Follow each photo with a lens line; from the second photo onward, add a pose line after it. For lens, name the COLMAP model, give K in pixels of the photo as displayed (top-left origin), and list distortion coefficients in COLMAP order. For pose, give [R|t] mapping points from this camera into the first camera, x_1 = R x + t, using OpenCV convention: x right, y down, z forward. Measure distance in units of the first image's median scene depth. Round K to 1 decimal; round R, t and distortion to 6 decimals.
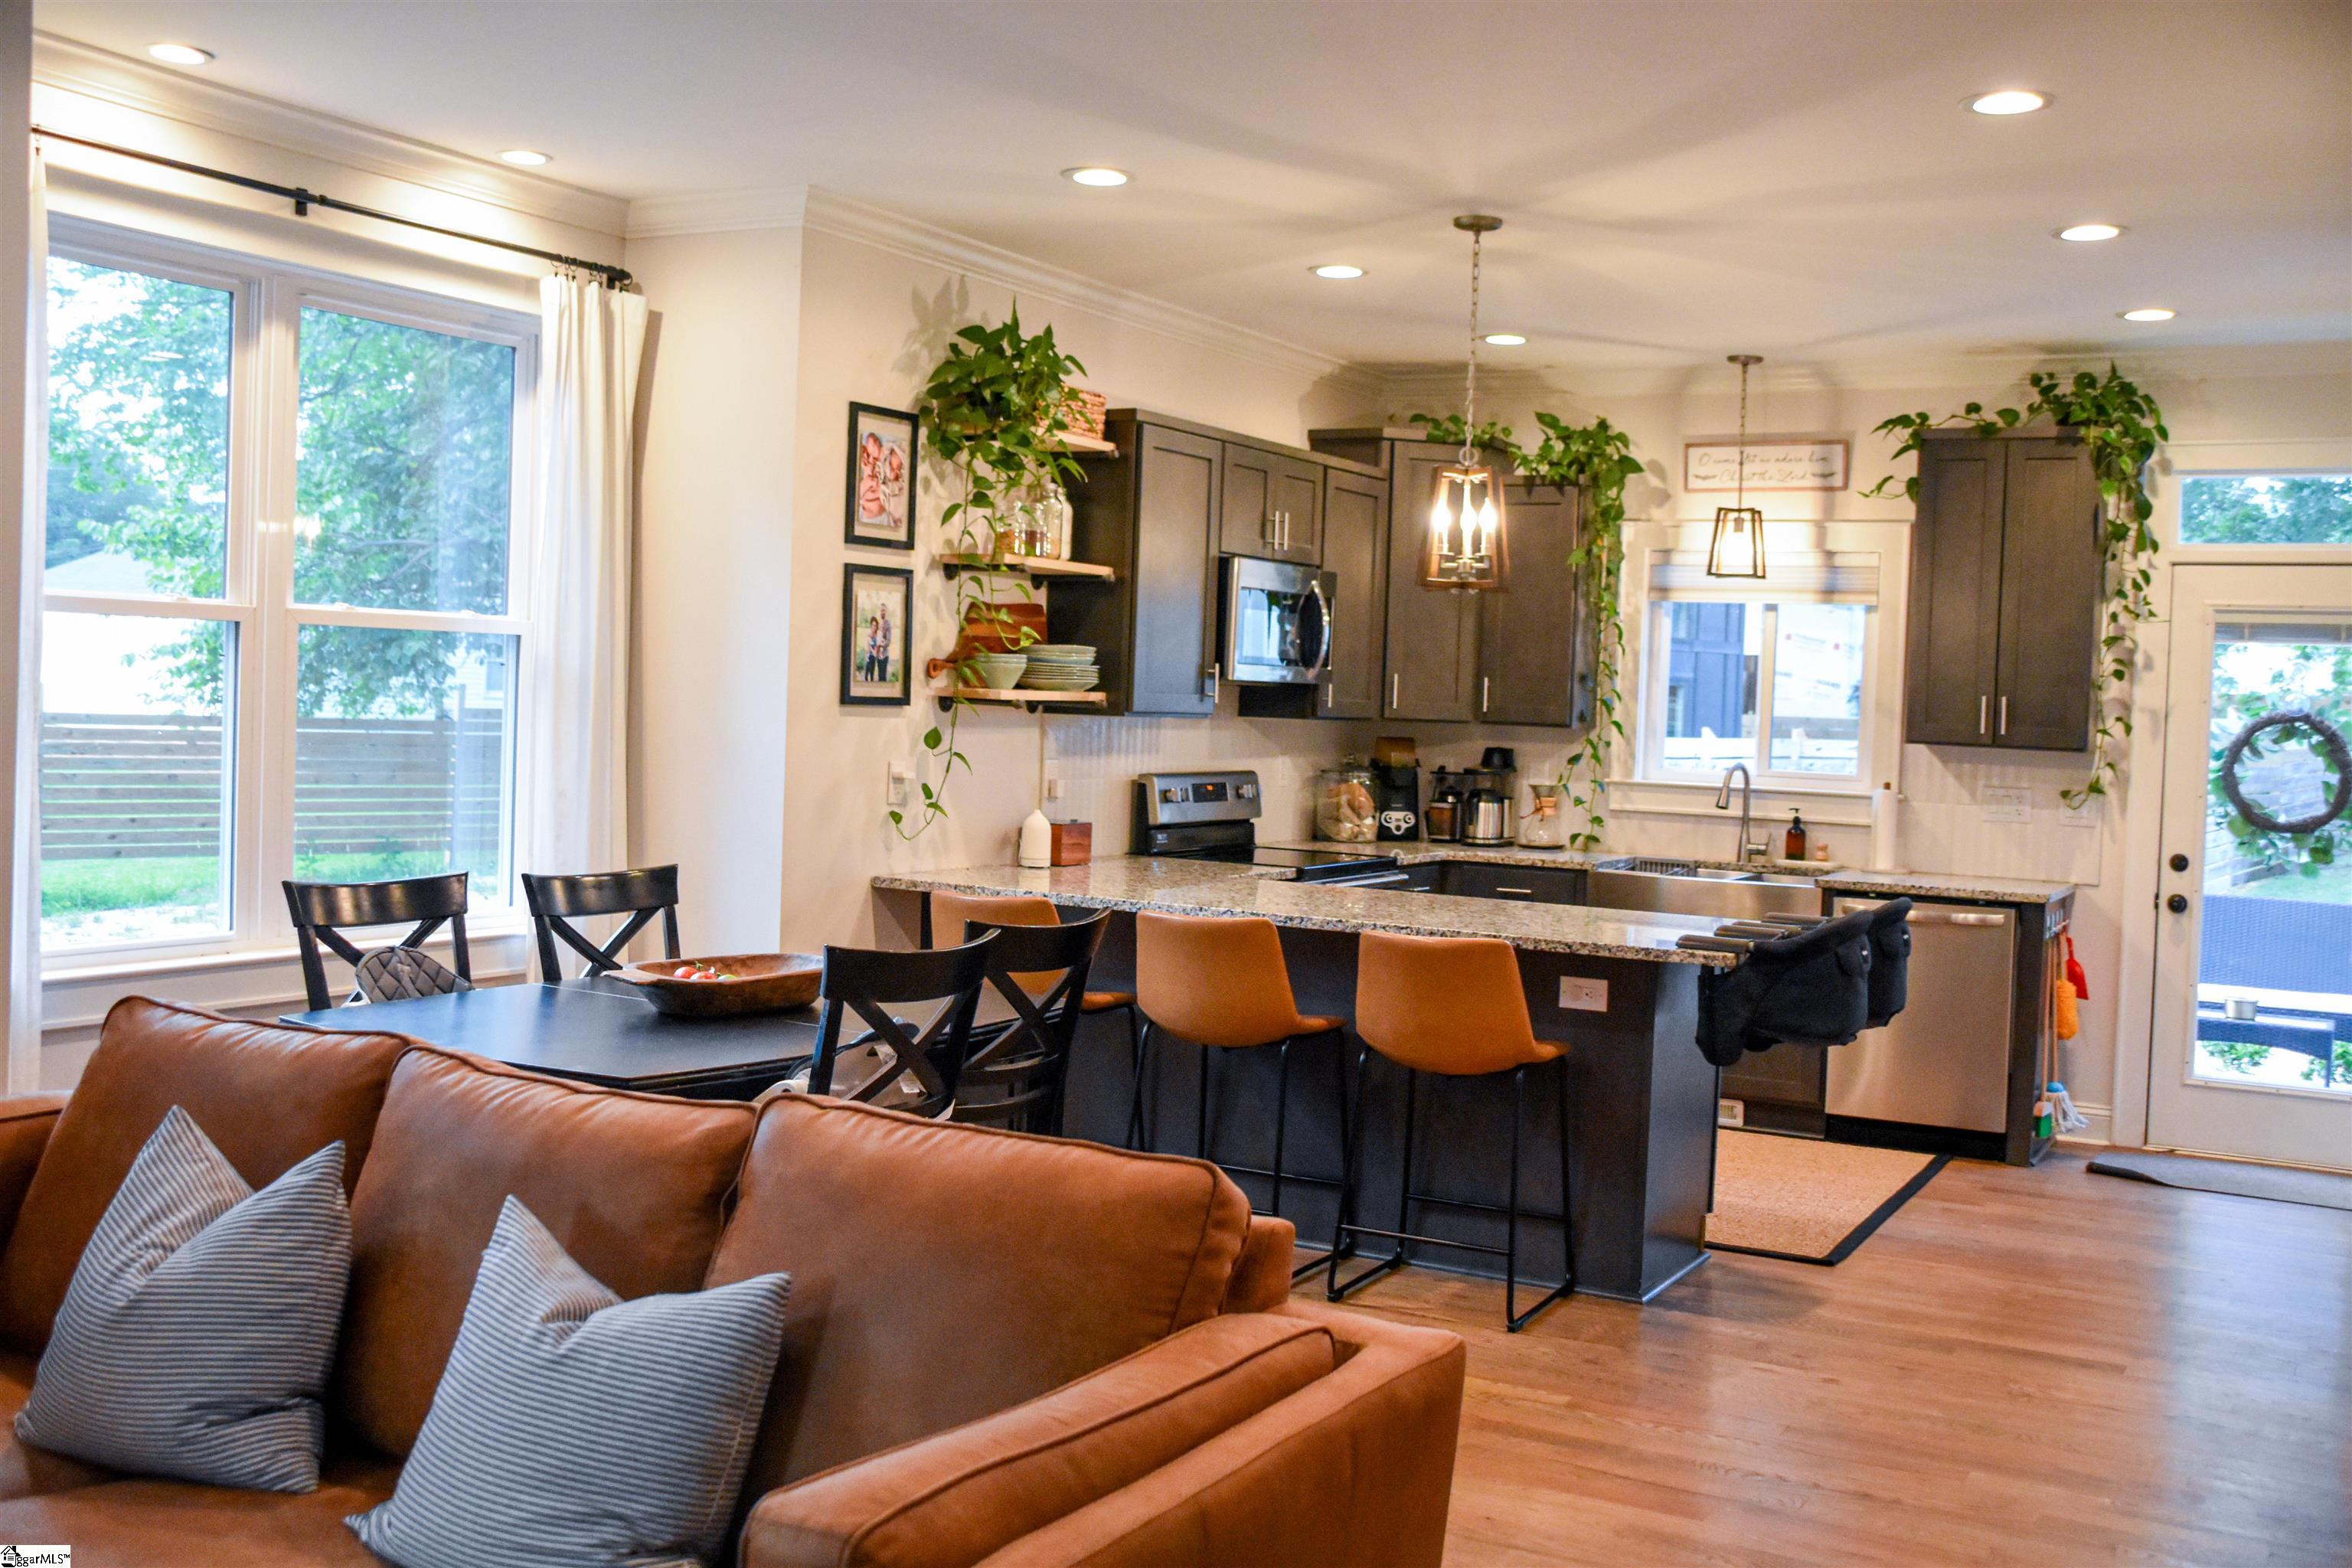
lens RADIAL K [[2326.7, 0, 1177.9], [0, 2326.7, 797.5], [0, 0, 1]] dist [-0.053541, 0.000000]
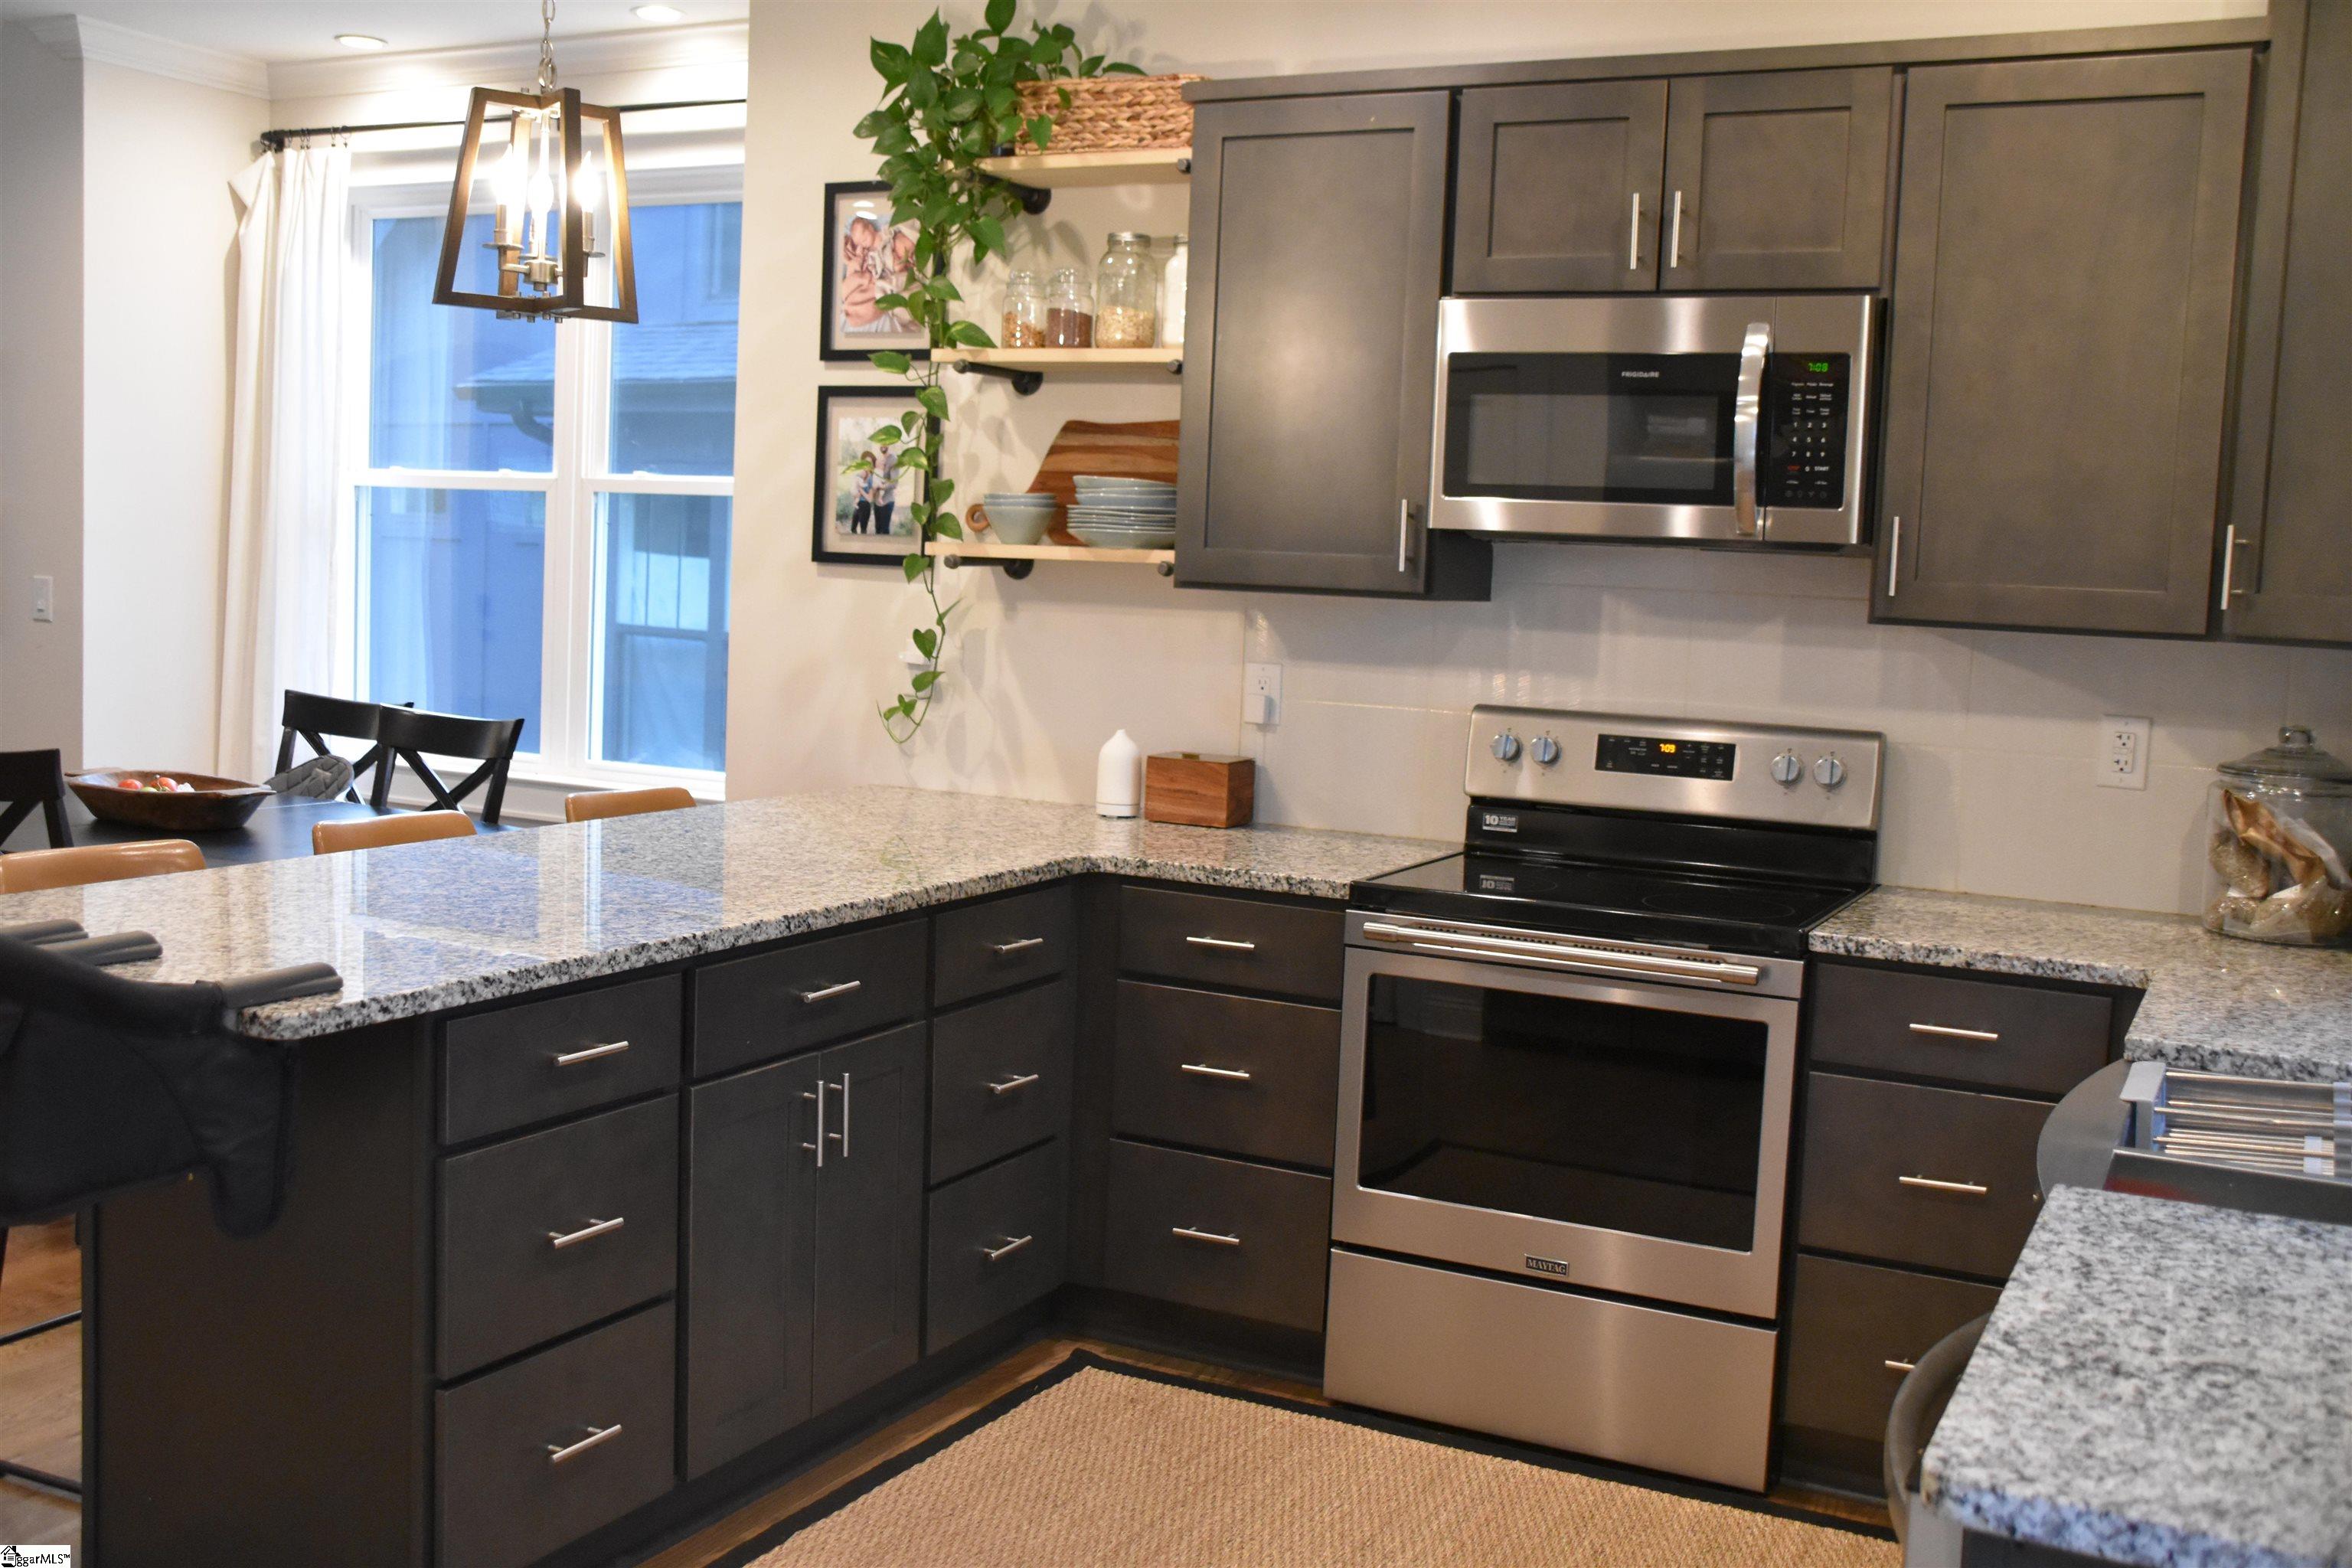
lens RADIAL K [[2326.7, 0, 1171.5], [0, 2326.7, 767.5], [0, 0, 1]] dist [-0.053541, 0.000000]
pose [[0.016710, 0.062822, -0.997885, 0.600770], [-0.084670, 0.994528, 0.061193, -0.025859], [0.996269, 0.083468, 0.021937, 0.997680]]
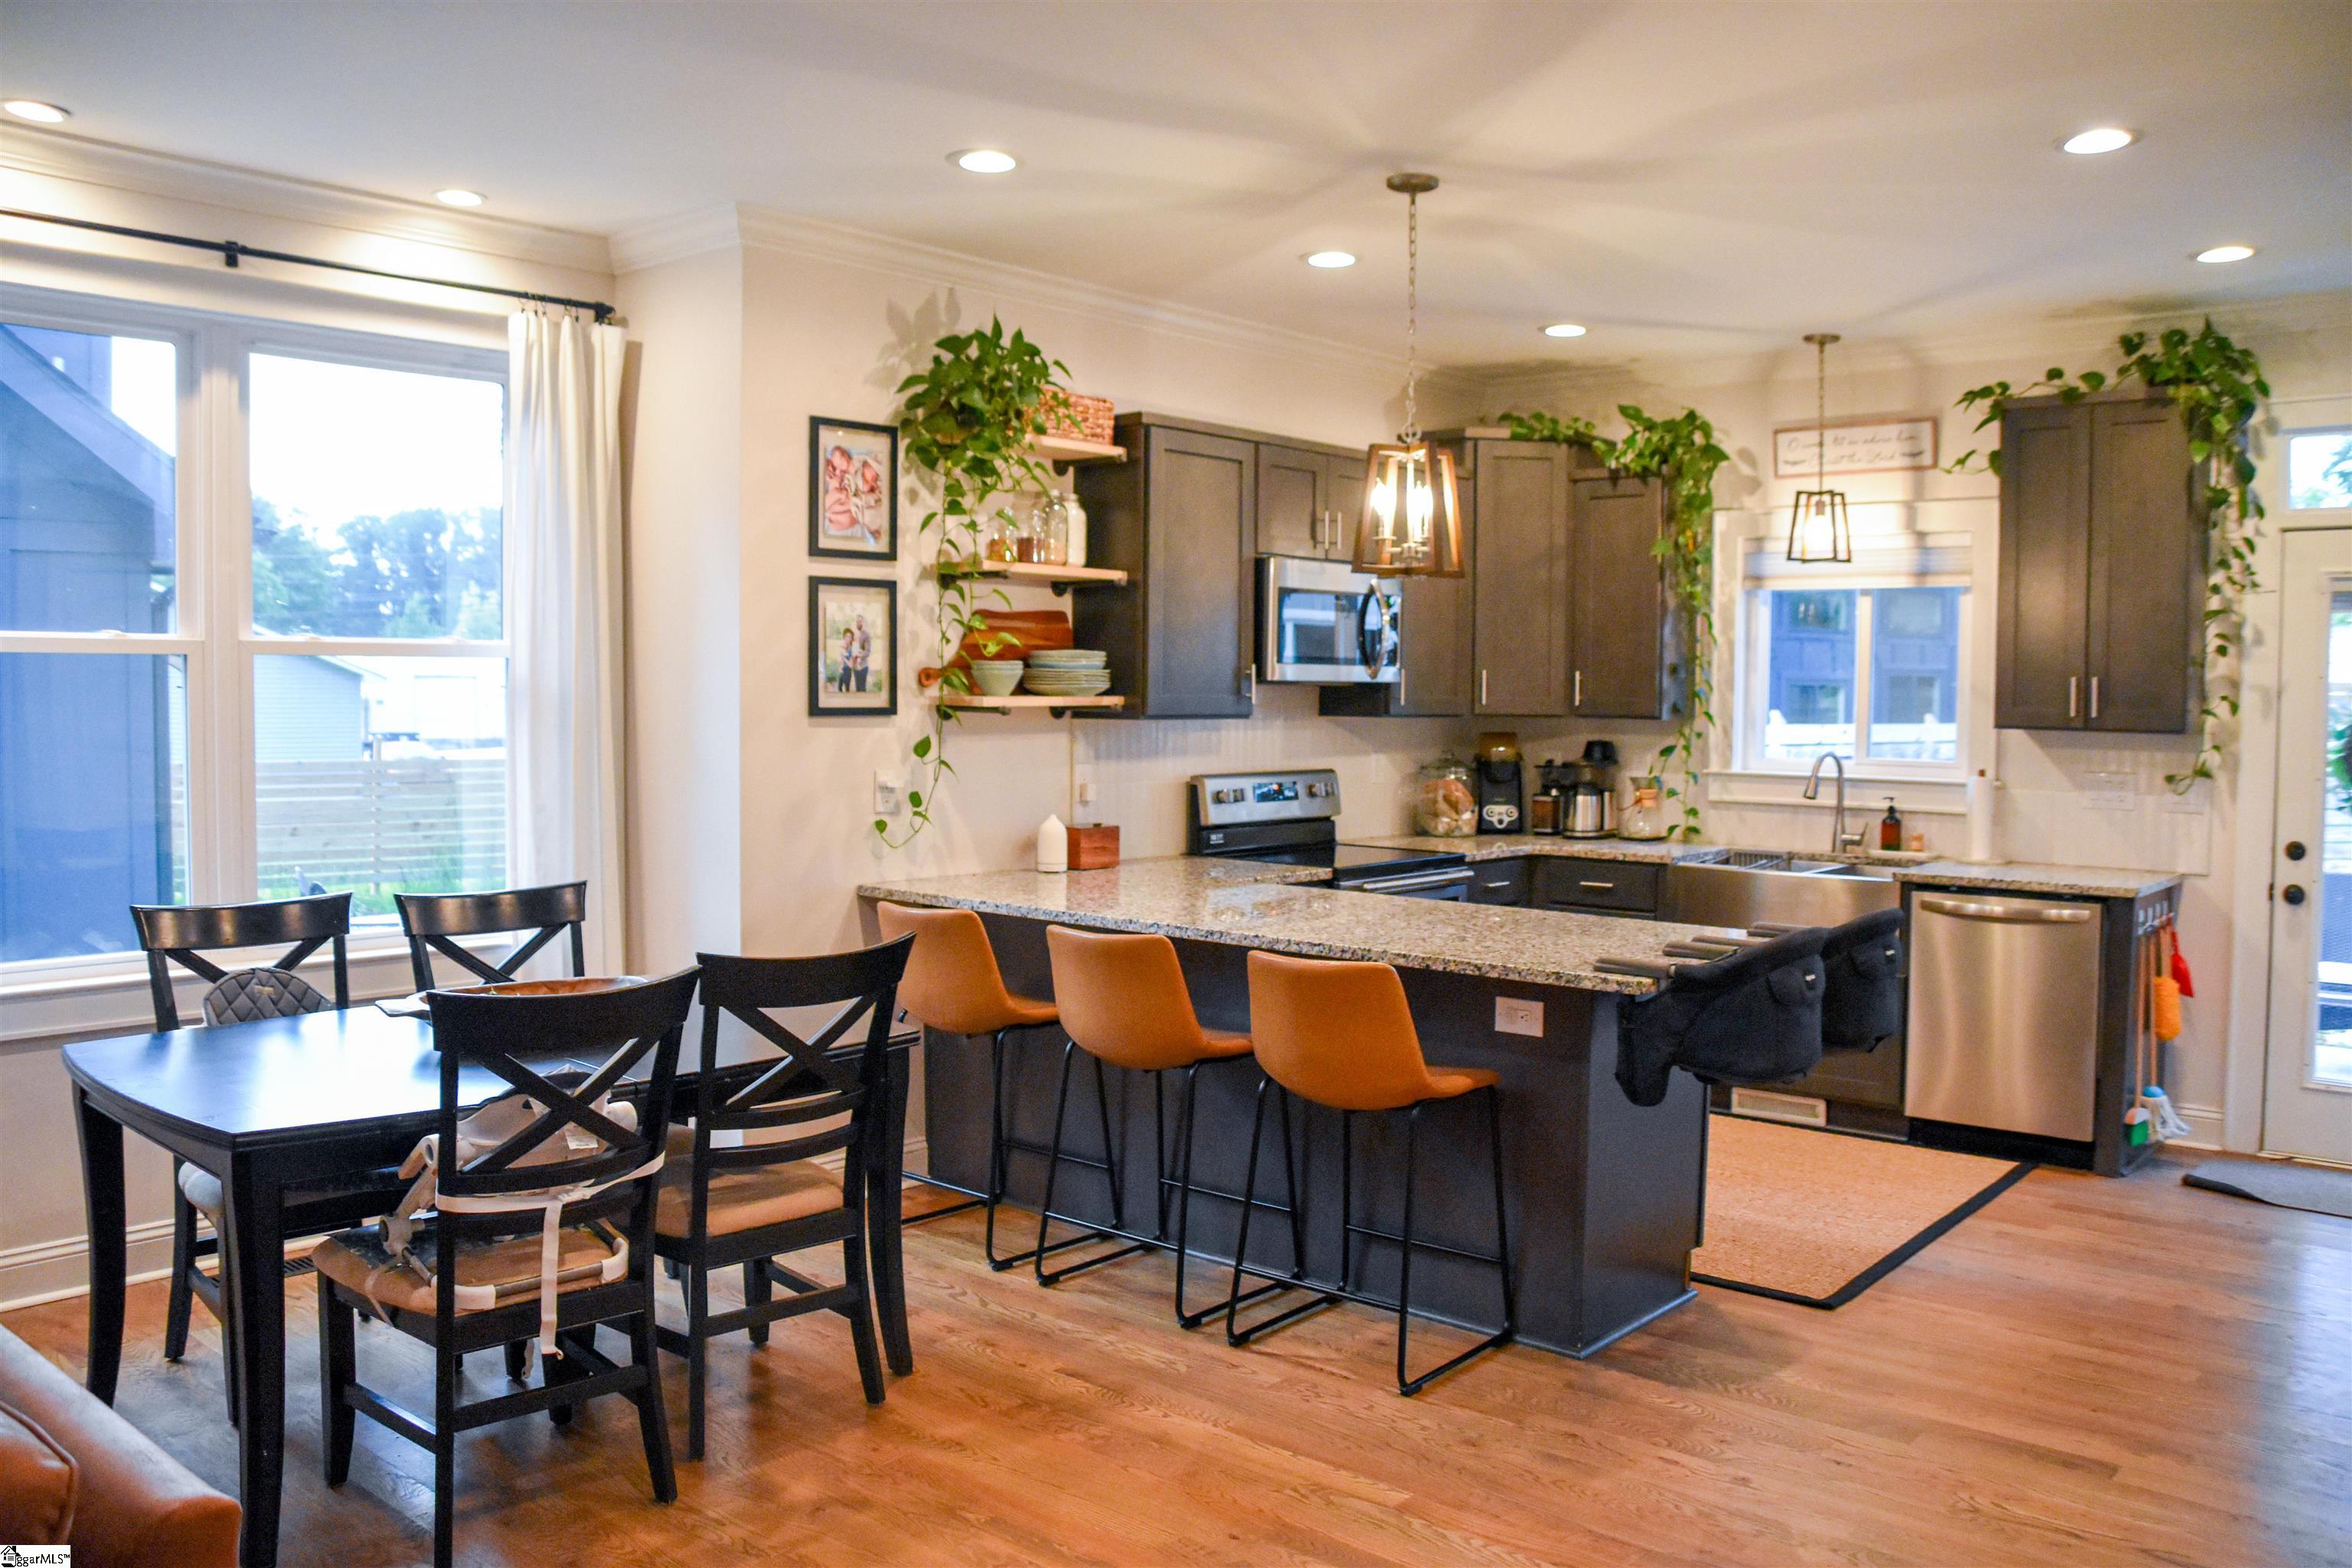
lens RADIAL K [[1890.2, 0, 1177.9], [0, 1890.2, 801.3], [0, 0, 1]] dist [-0.150906, 0.112891]
pose [[0.978423, -0.015809, -0.206006, 0.160394], [0.017701, 0.999816, 0.007348, -0.005639], [0.205852, -0.010836, 0.978523, 0.211295]]
